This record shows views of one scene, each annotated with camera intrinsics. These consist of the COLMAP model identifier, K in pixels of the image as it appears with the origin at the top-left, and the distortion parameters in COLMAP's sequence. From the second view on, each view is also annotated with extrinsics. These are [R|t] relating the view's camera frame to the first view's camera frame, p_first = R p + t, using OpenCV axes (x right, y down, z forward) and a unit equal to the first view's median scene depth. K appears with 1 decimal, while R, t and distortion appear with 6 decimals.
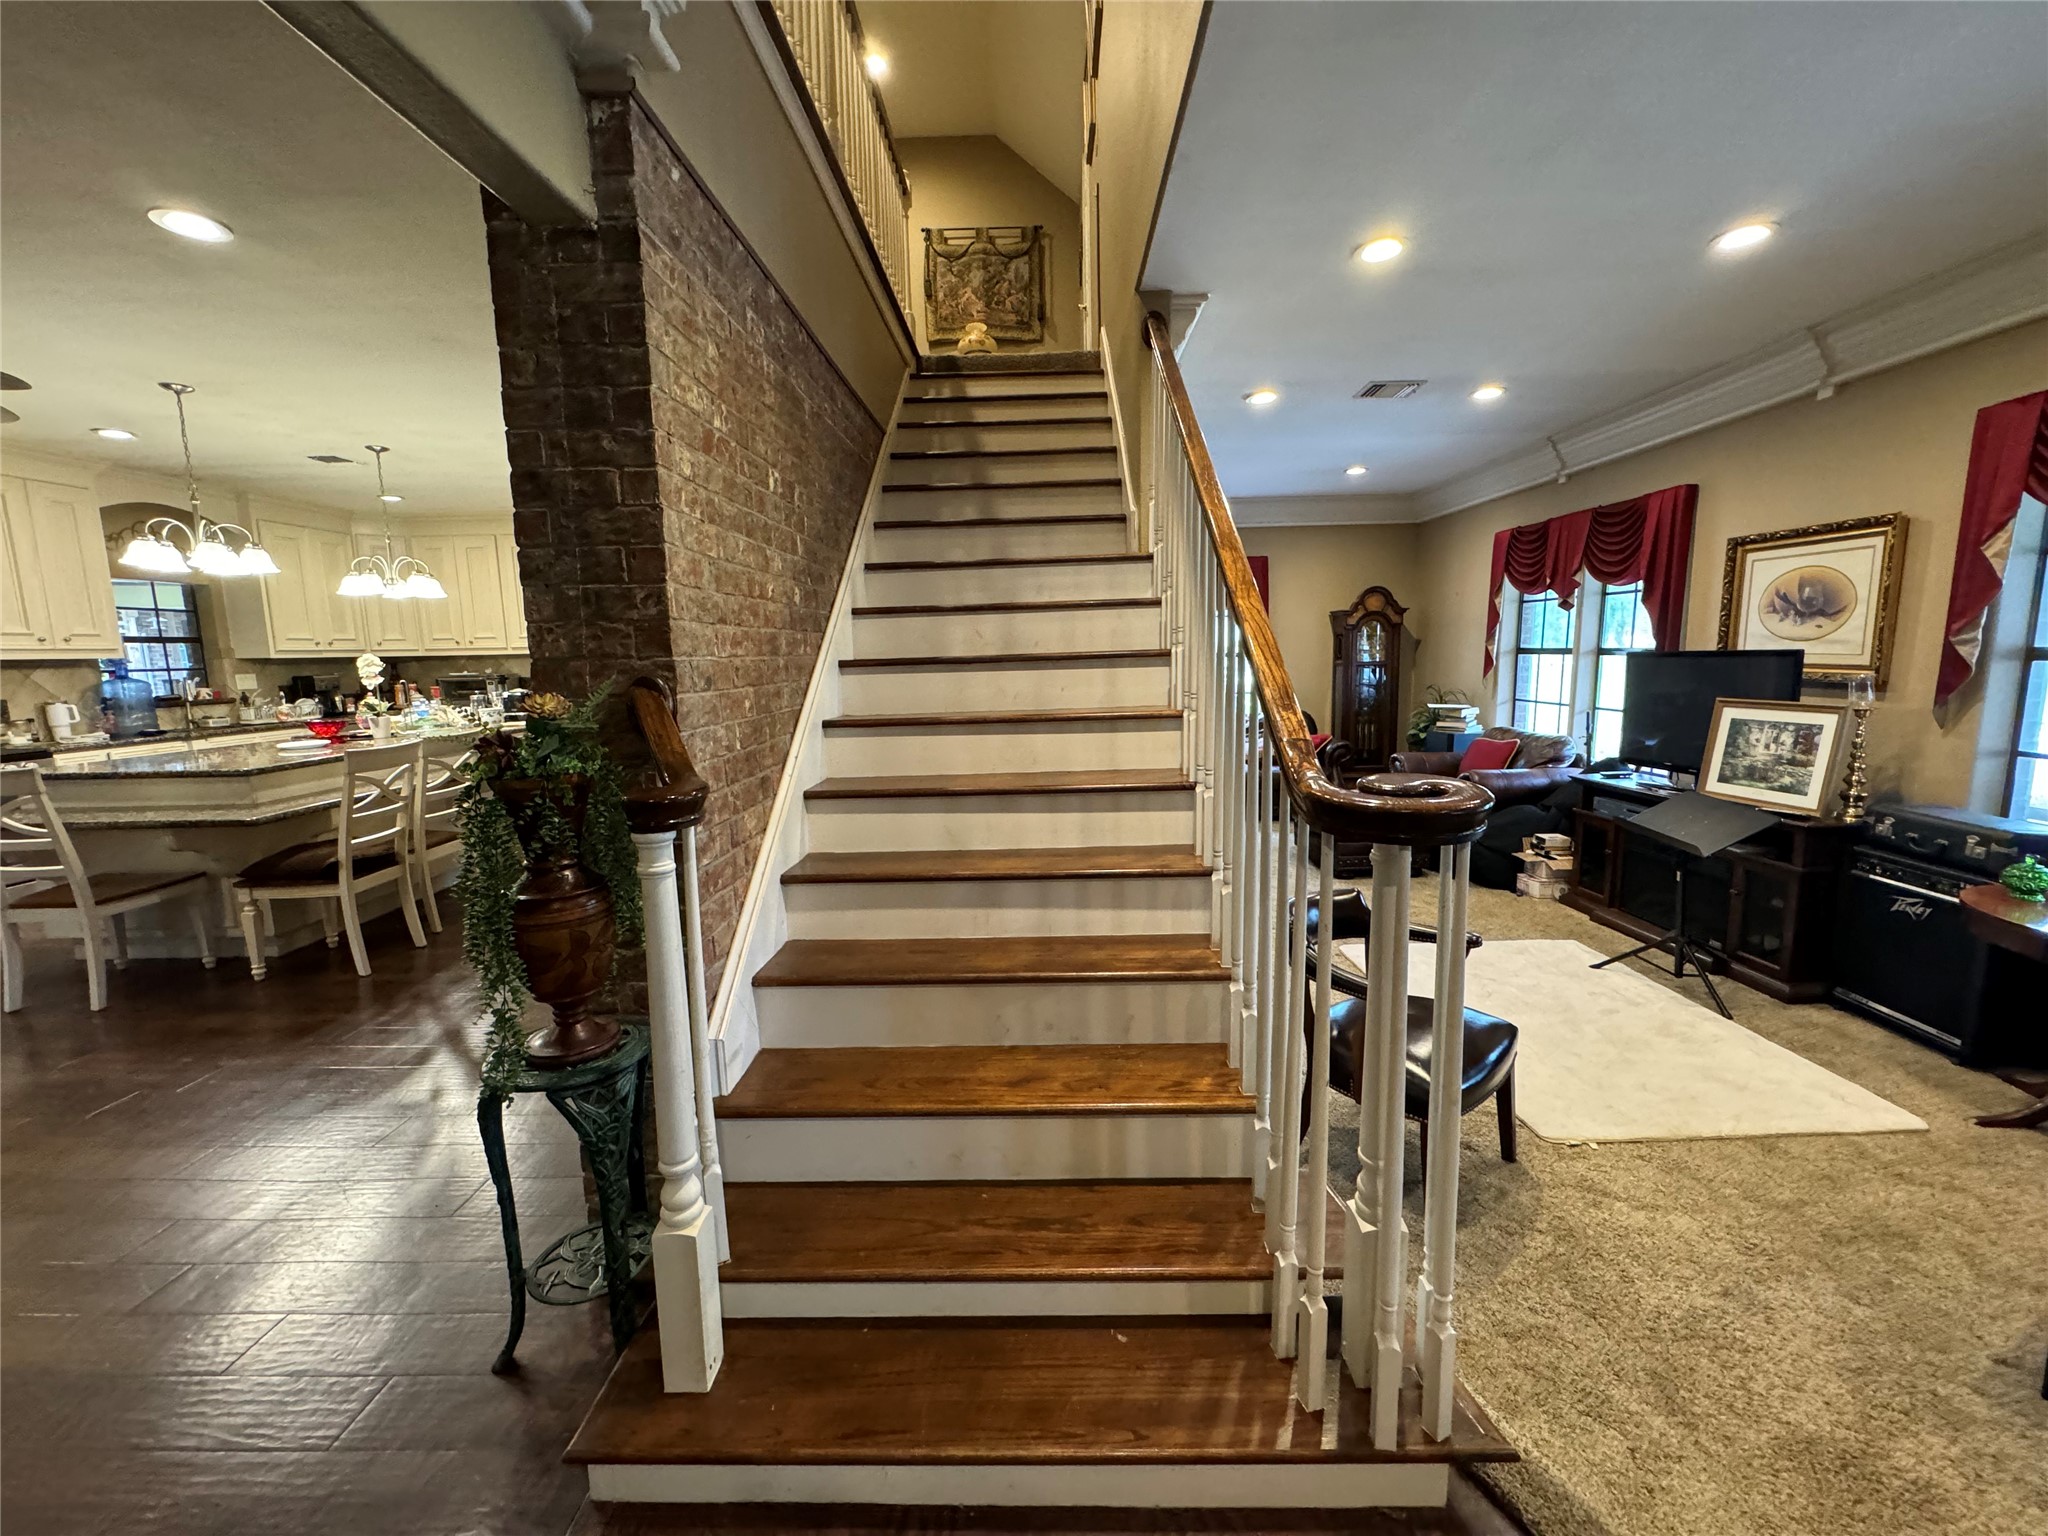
lens RADIAL K [[813.2, 0, 1022.8], [0, 813.2, 768.6], [0, 0, 1]] dist [-0.003587, 0.000068]
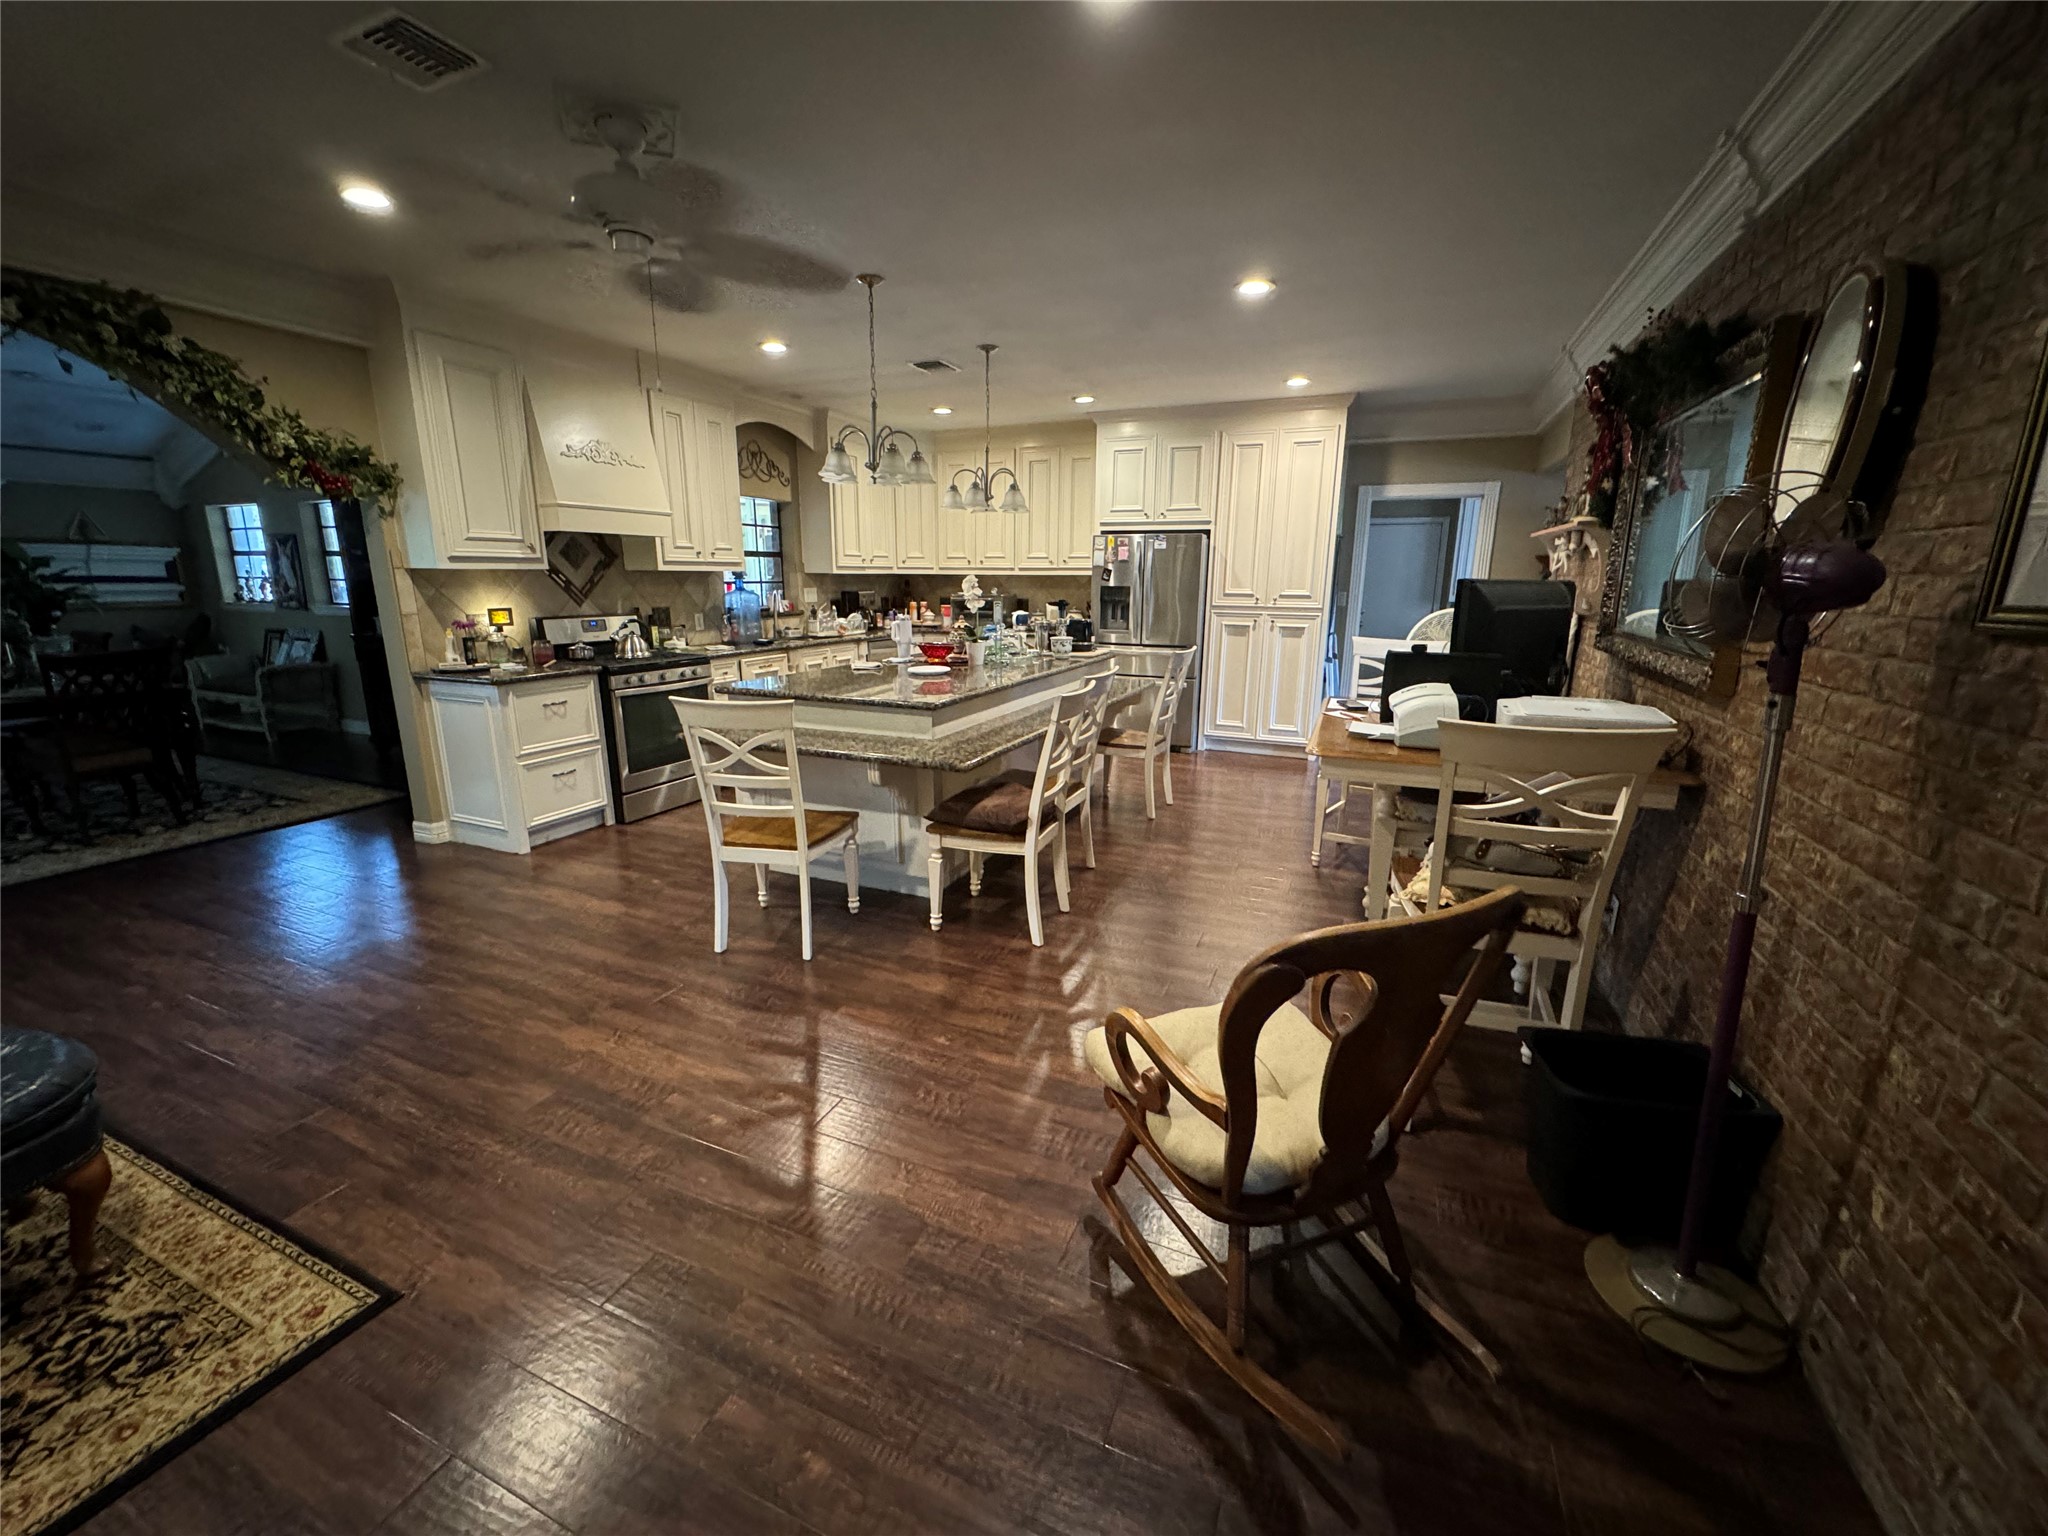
lens RADIAL K [[813.2, 0, 1024.1], [0, 813.2, 766.6], [0, 0, 1]] dist [-0.003587, 0.000068]
pose [[0.926401, 0.109569, -0.360245, -0.344795], [-0.077414, 0.991711, 0.102554, -0.018033], [0.368496, -0.067118, 0.927203, 0.114989]]
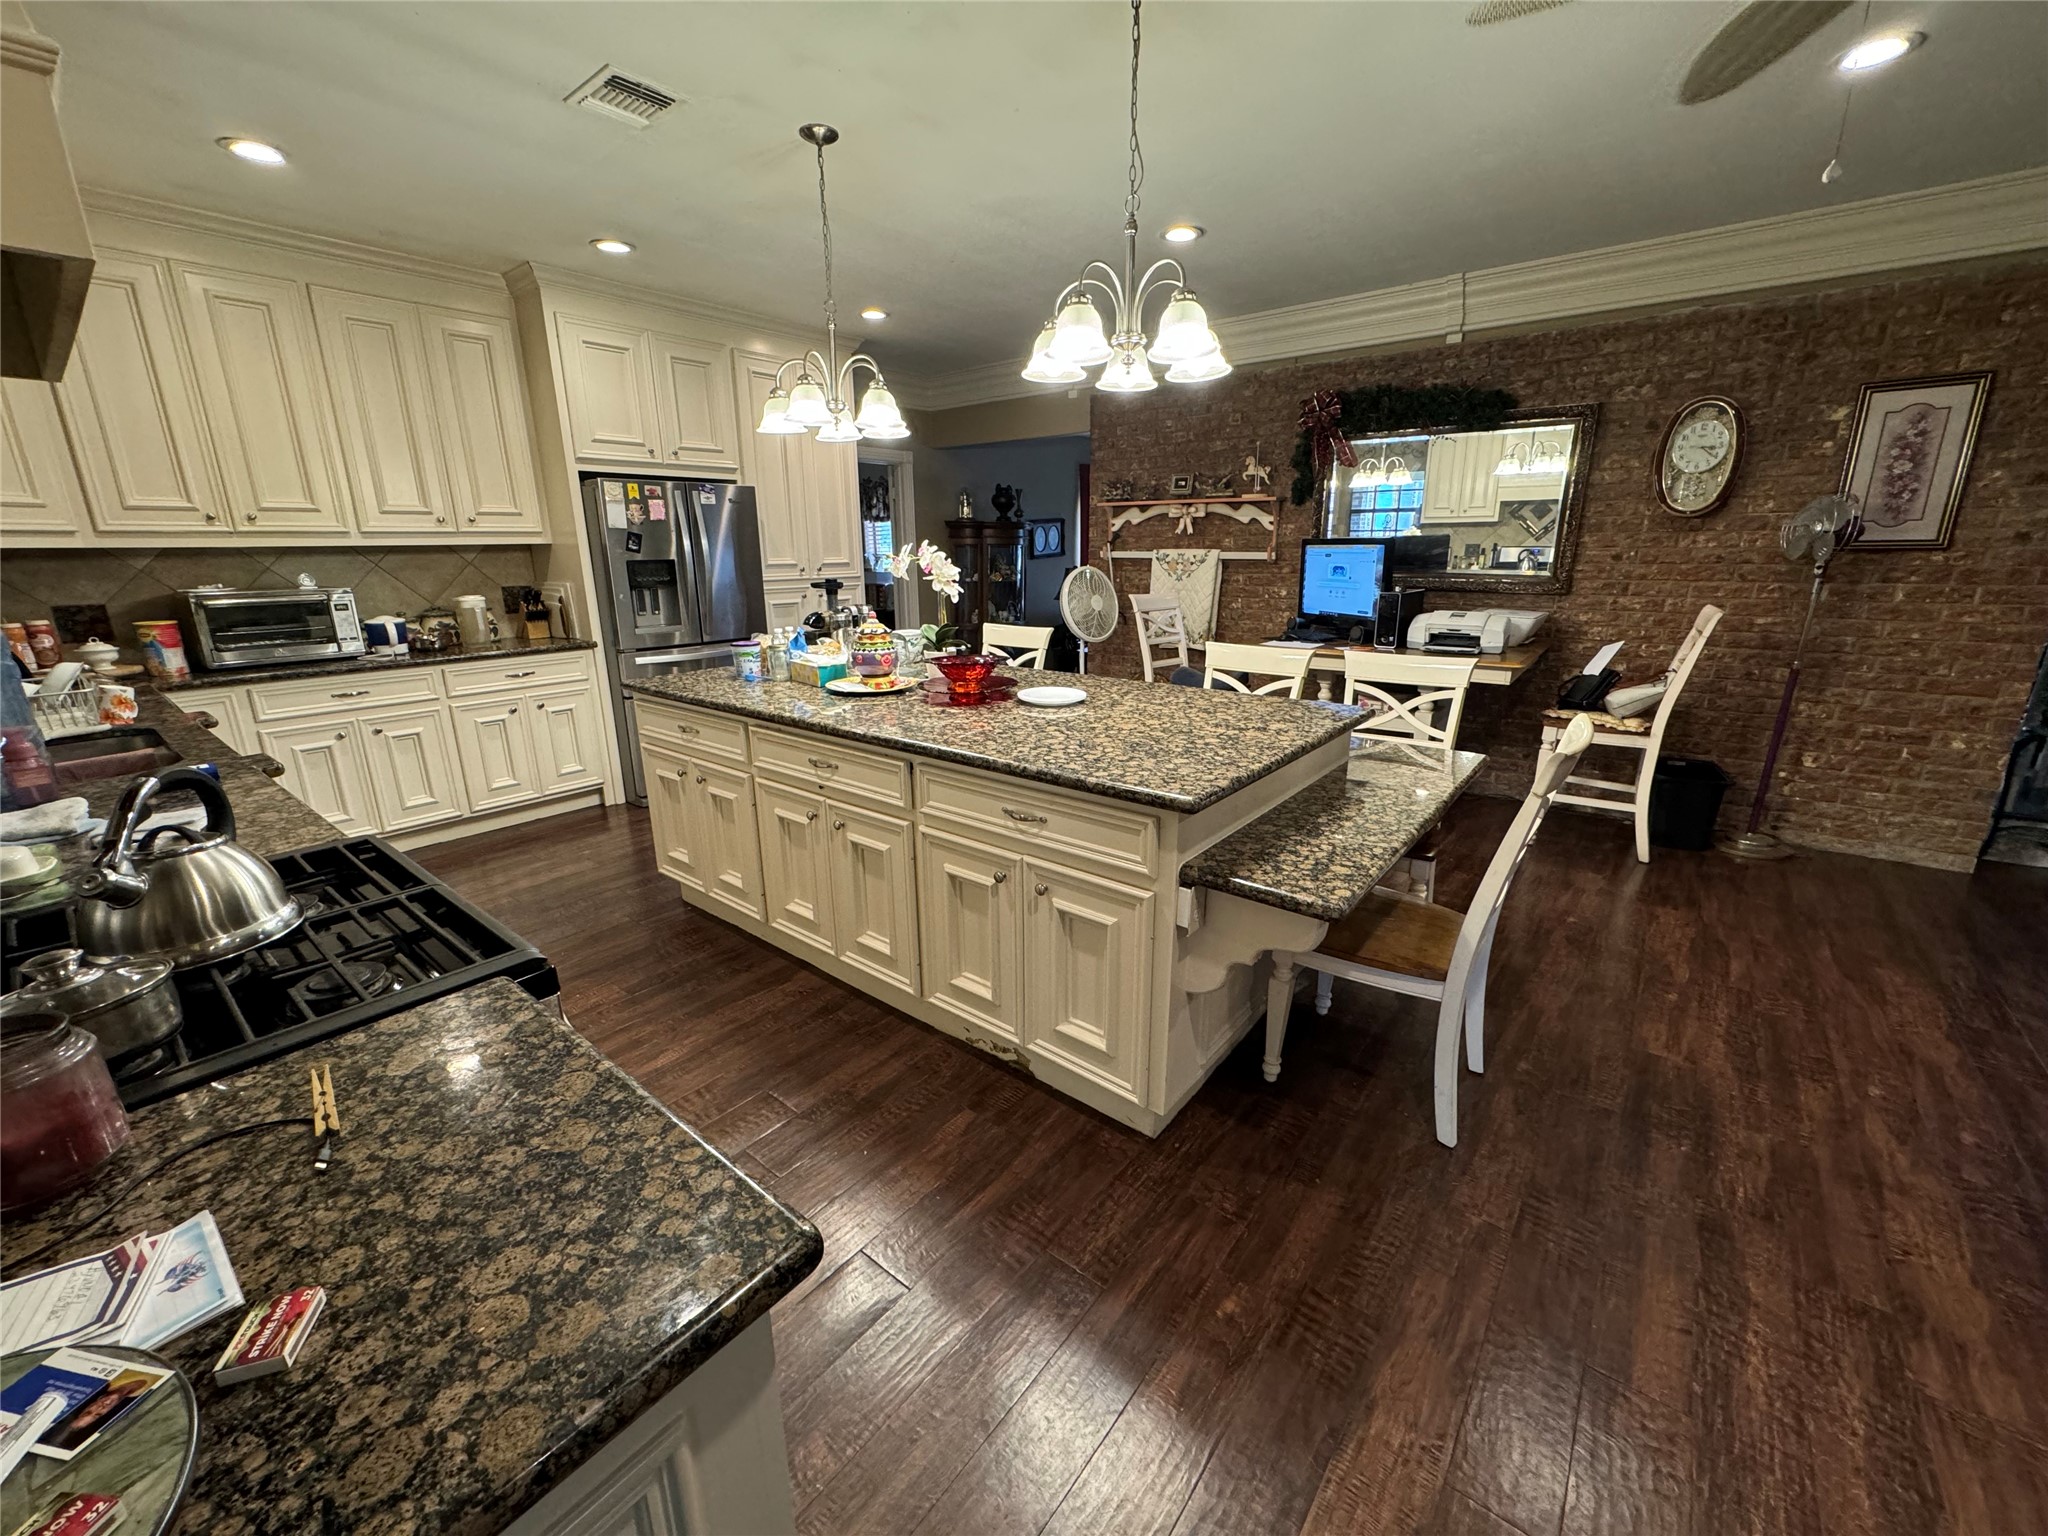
lens RADIAL K [[813.2, 0, 1024.8], [0, 813.2, 765.6], [0, 0, 1]] dist [-0.003587, 0.000068]
pose [[0.608502, -0.198839, 0.768237, -1.108219], [0.112797, 0.979942, 0.164290, -0.063205], [-0.785495, -0.013316, 0.618725, 0.526175]]
